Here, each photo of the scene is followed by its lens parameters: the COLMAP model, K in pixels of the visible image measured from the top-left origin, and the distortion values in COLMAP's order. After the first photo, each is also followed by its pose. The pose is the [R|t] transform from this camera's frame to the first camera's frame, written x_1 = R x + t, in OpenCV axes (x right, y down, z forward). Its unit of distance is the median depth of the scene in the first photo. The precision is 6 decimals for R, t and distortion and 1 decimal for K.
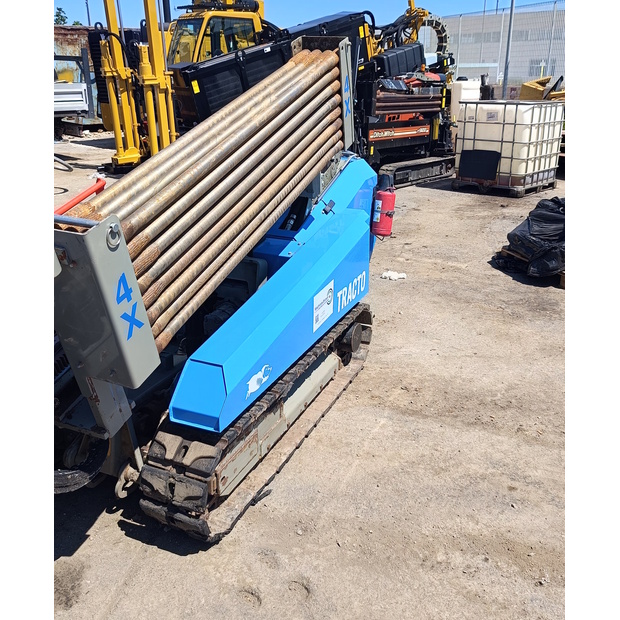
lens RADIAL K [[618.1, 0, 307.7], [0, 618.1, 296.6], [0, 0, 1]] dist [0.005405, 0.011832]
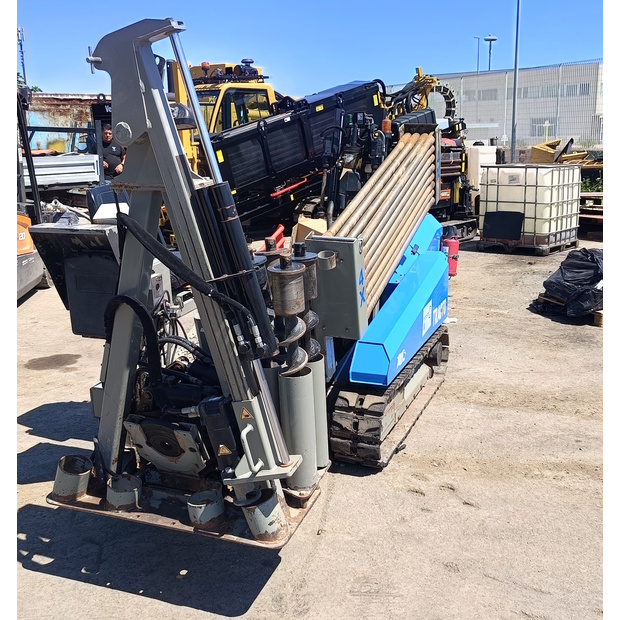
lens RADIAL K [[738.2, 0, 310.0], [0, 738.2, 310.0], [0, 0, 1]] dist [-0.002857, -0.018913]
pose [[0.998977, -0.024987, 0.037679, -0.094452], [0.029137, 0.993061, -0.113937, 0.056787], [-0.034571, 0.114918, 0.992773, -0.188730]]
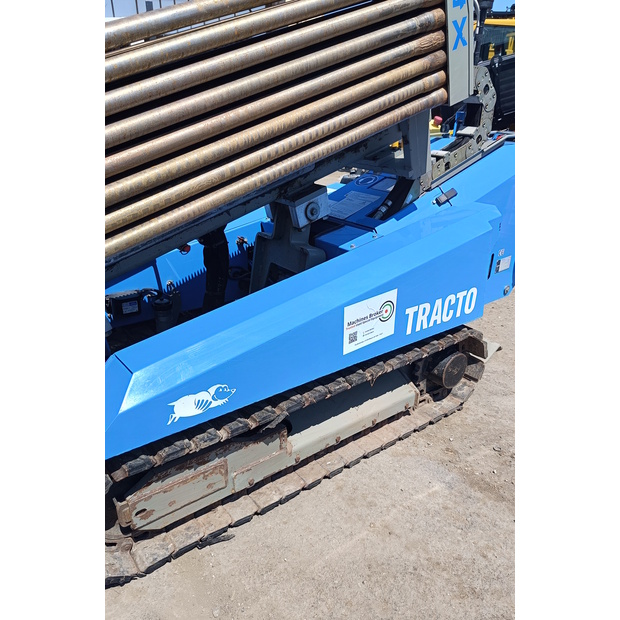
lens RADIAL K [[495.5, 0, 311.2], [0, 495.5, 358.7], [0, 0, 1]] dist [-0.001978, 0.000687]
pose [[0.882563, 0.218484, -0.416350, 0.072199], [-0.163689, 0.972863, 0.163537, -0.009050], [0.440781, -0.076180, 0.894376, 0.142410]]
